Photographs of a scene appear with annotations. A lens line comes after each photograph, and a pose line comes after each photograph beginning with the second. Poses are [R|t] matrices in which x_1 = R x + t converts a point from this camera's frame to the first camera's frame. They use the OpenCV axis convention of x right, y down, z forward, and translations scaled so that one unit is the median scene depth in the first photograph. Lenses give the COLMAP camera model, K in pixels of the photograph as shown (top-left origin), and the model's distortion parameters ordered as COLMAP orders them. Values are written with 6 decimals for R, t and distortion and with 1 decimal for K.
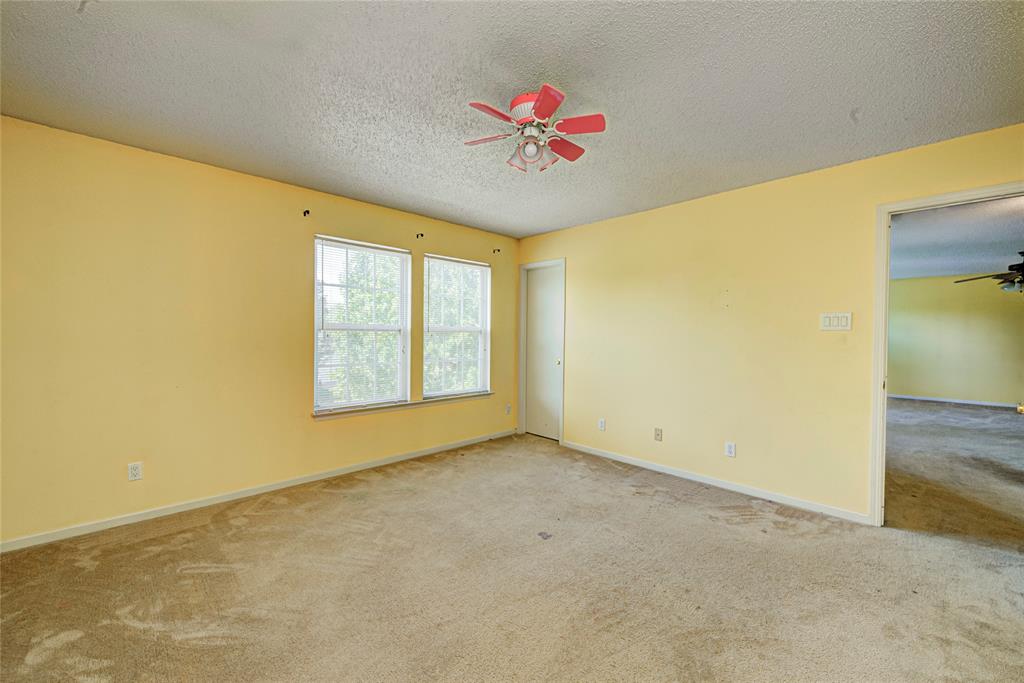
lens RADIAL K [[401.5, 0, 513.6], [0, 401.5, 341.6], [0, 0, 1]] dist [0.000406, -0.000364]
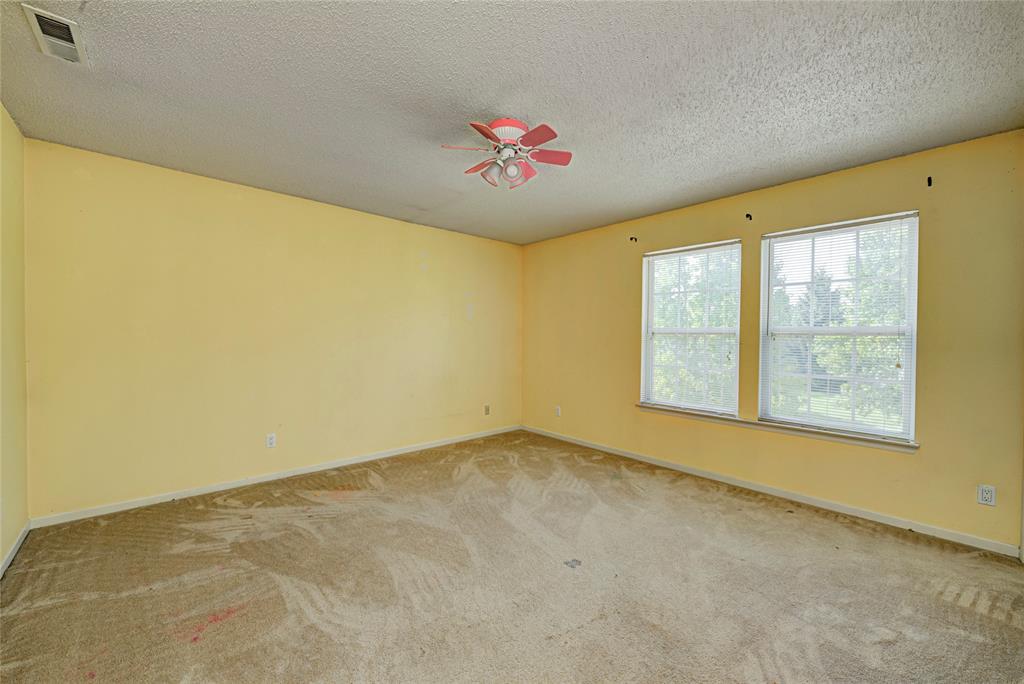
lens RADIAL K [[401.5, 0, 513.6], [0, 401.5, 342.1], [0, 0, 1]] dist [0.000406, -0.000364]
pose [[-0.042046, 0.000588, -0.999115, 0.642689], [-0.029268, 0.999570, 0.001820, 0.003765], [0.998687, 0.029319, -0.042011, 0.602890]]
